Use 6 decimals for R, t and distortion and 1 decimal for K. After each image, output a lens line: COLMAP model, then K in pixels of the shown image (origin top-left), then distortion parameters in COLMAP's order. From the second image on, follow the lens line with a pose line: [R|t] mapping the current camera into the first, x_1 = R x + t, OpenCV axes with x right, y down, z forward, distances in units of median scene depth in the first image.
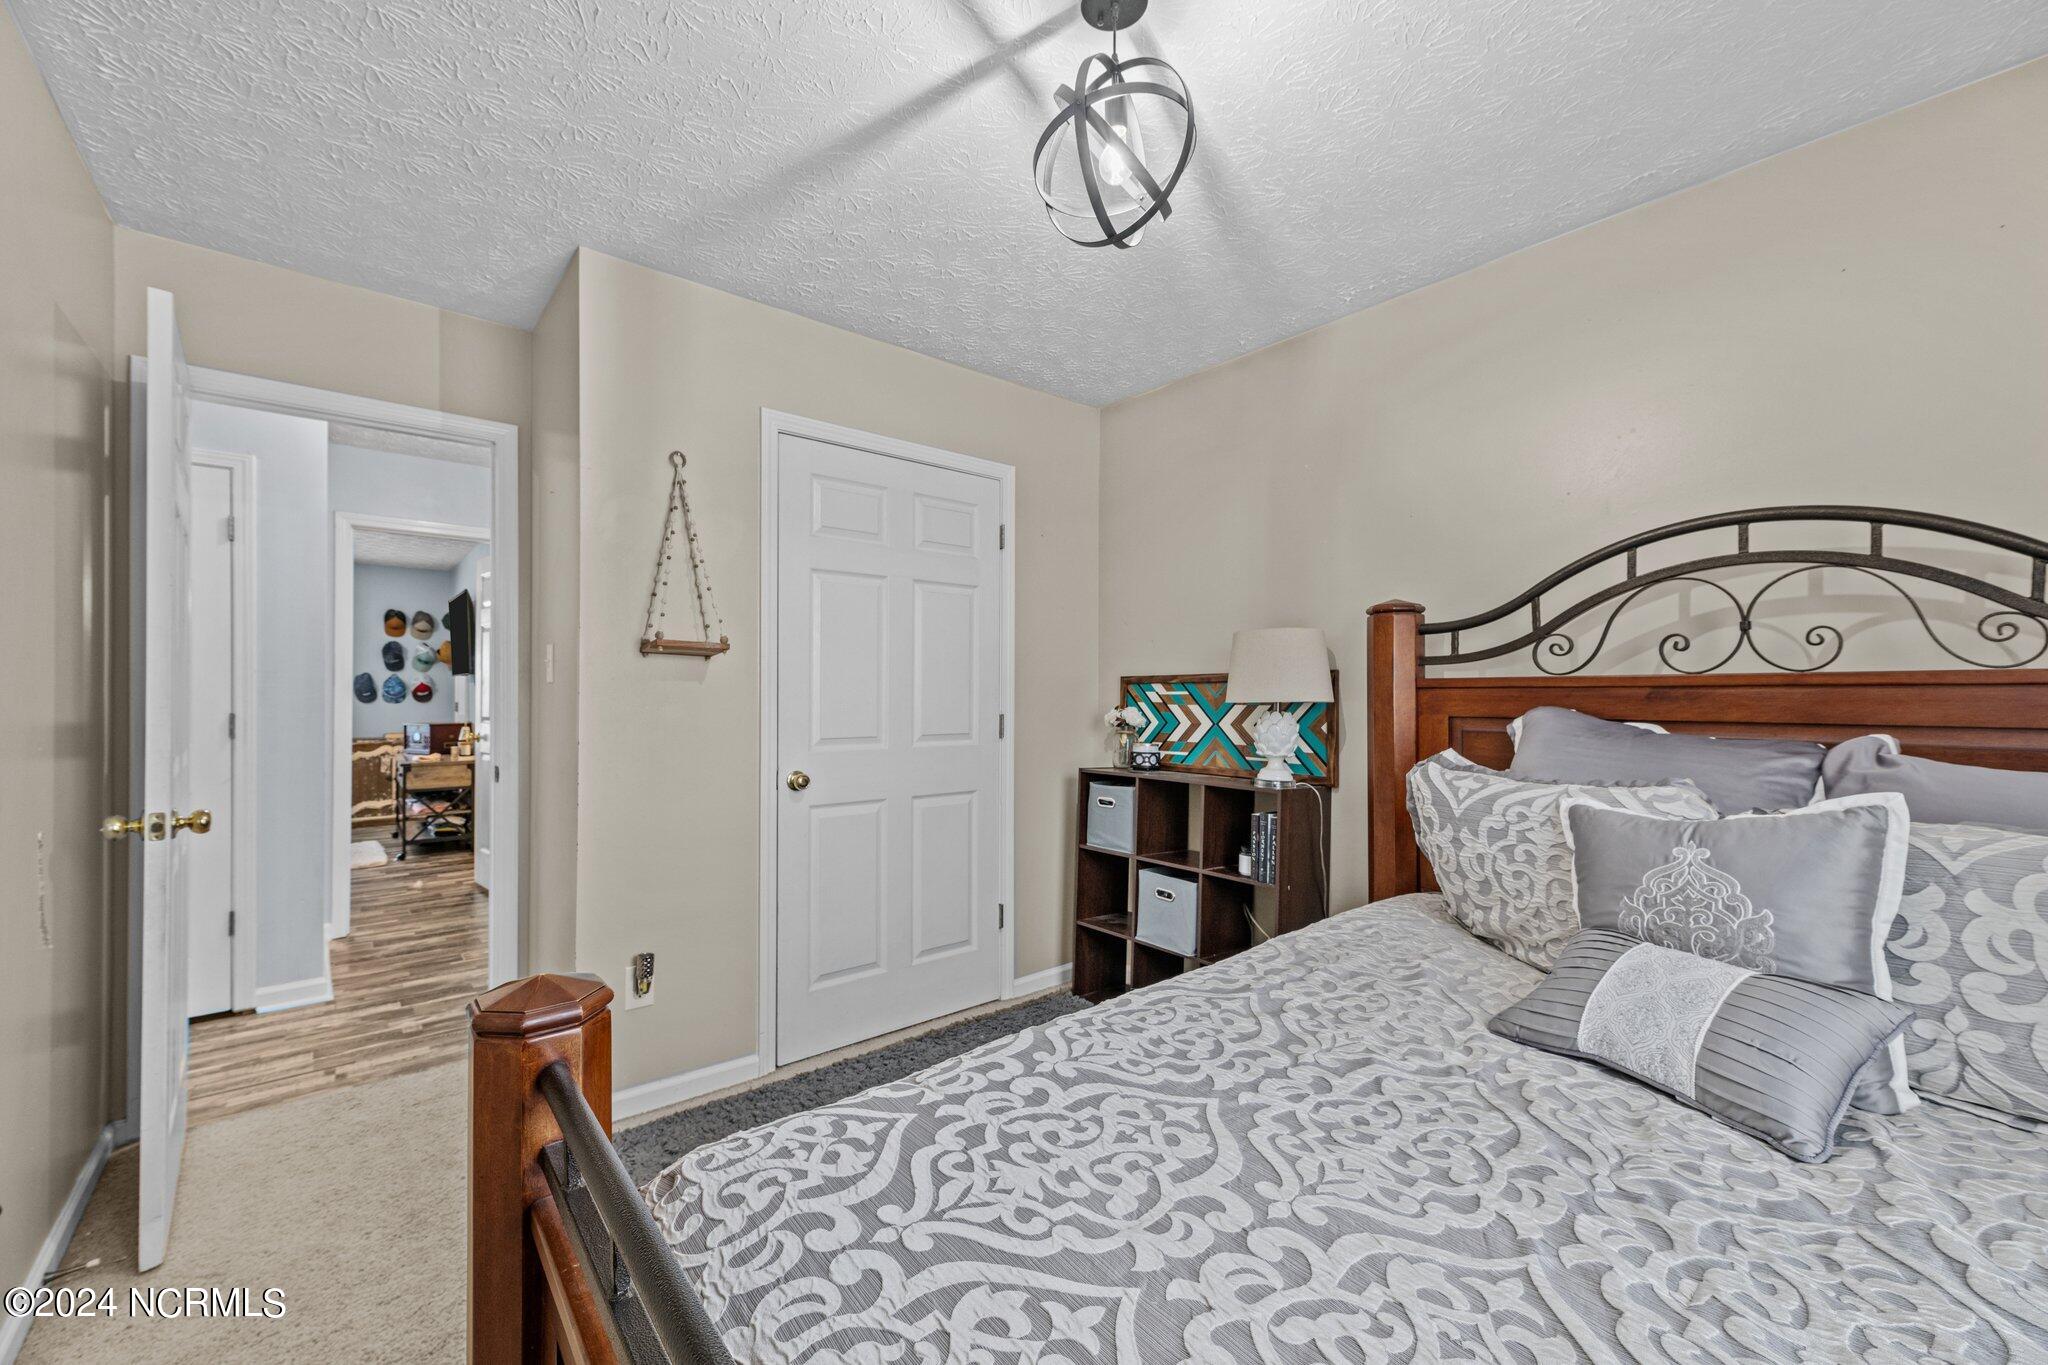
lens RADIAL K [[805.1, 0, 1025.1], [0, 805.1, 692.8], [0, 0, 1]] dist [0.000653, 0.000069]
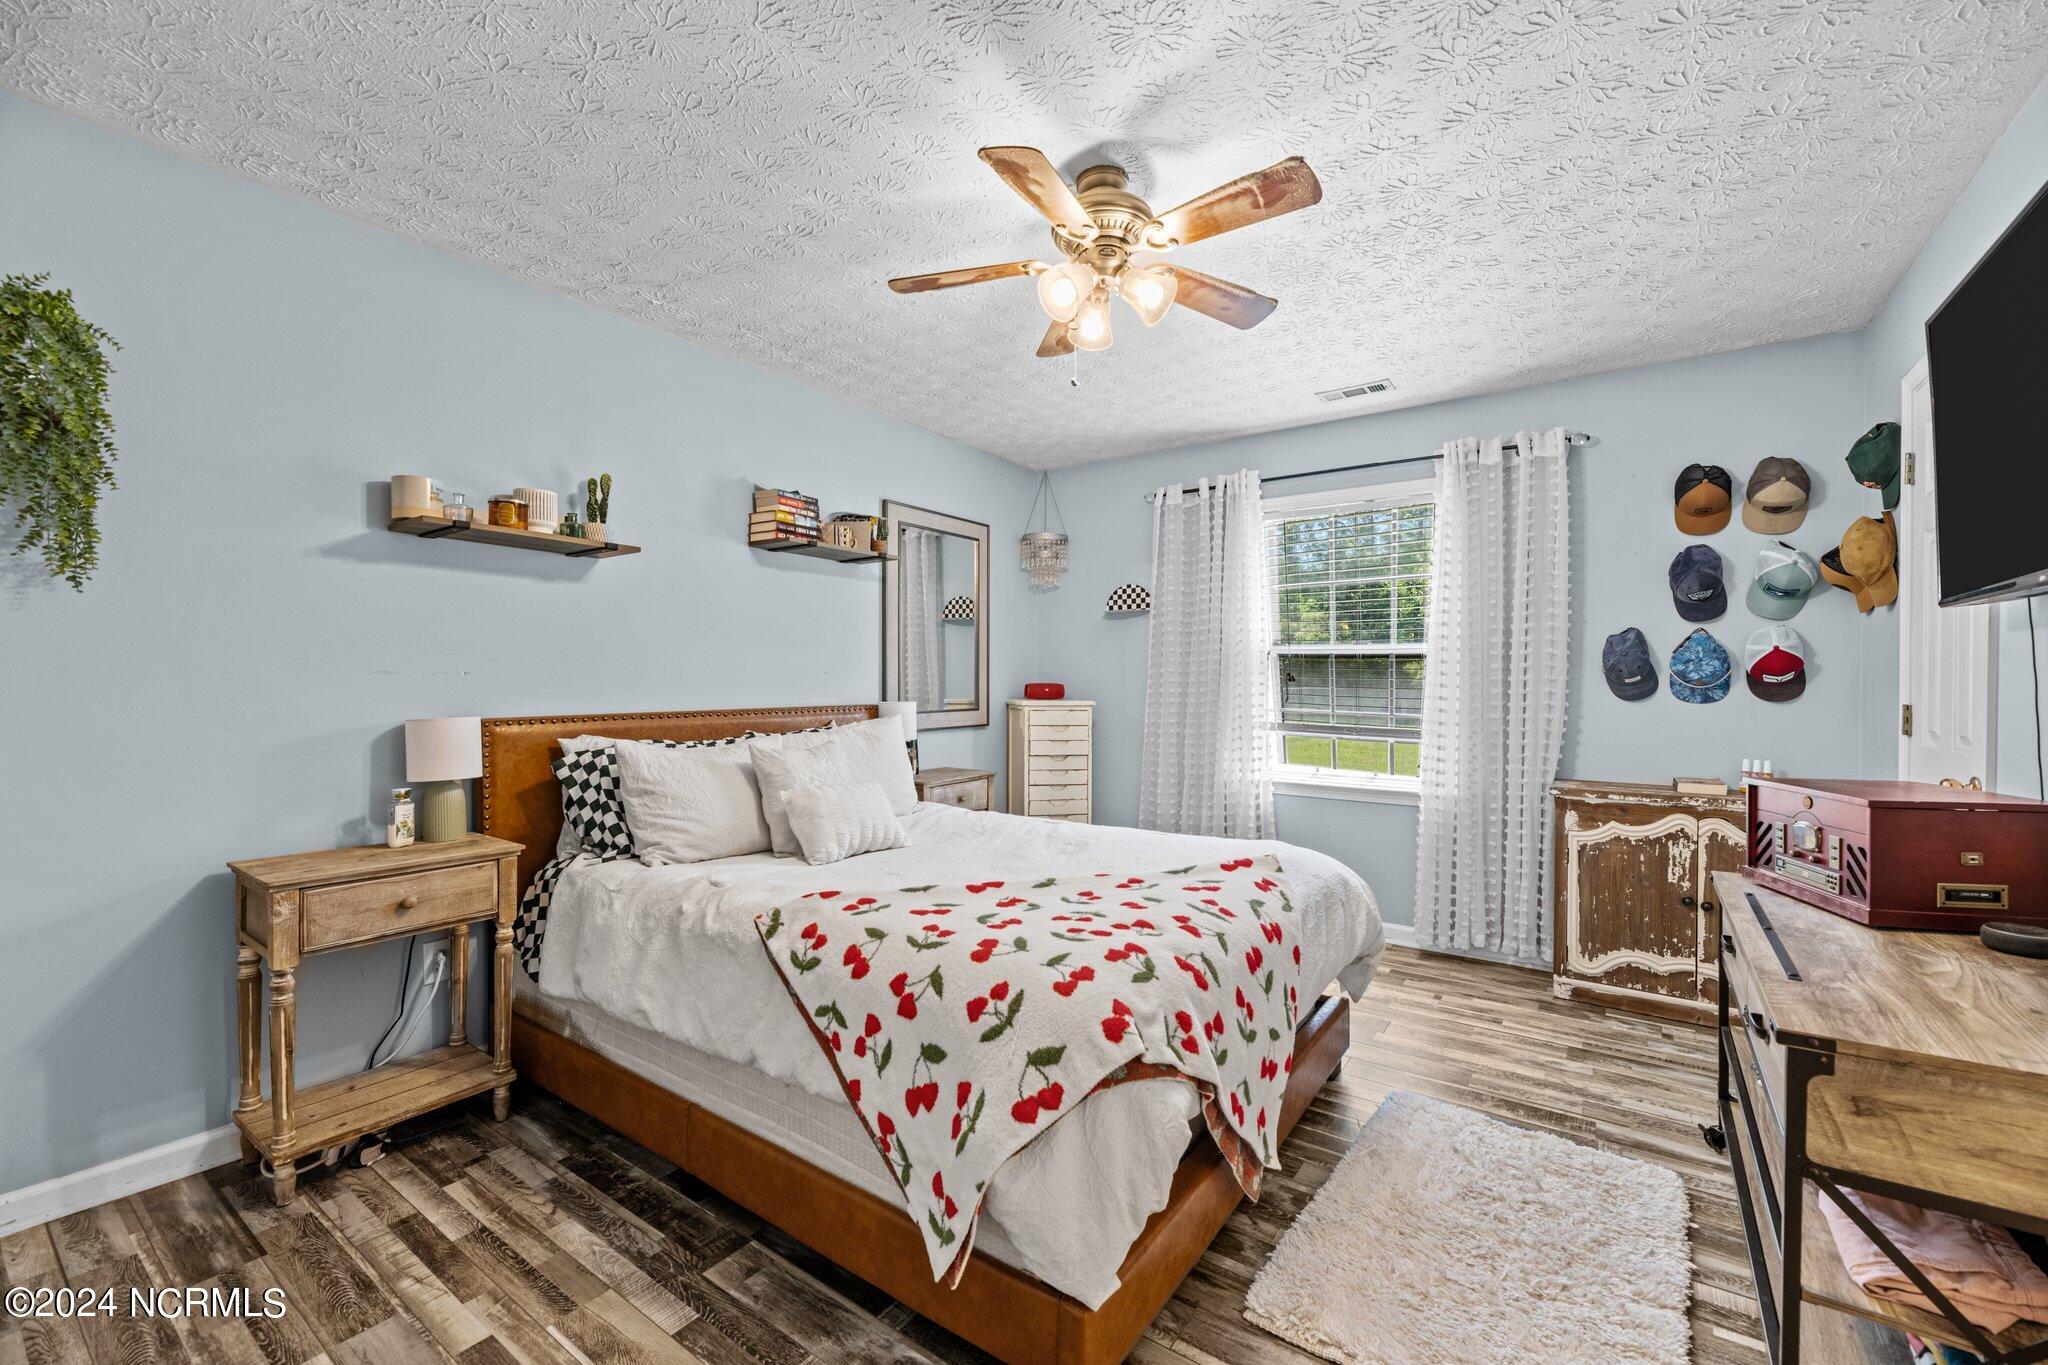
lens RADIAL K [[843.1, 0, 1024.0], [0, 843.1, 682.5], [0, 0, 1]] dist [-0.000330, -0.000112]
pose [[0.248590, 0.002196, -0.968606, -0.458389], [-0.001007, 0.999997, 0.002009, 0.002638], [0.968608, 0.000476, 0.248592, 0.567627]]
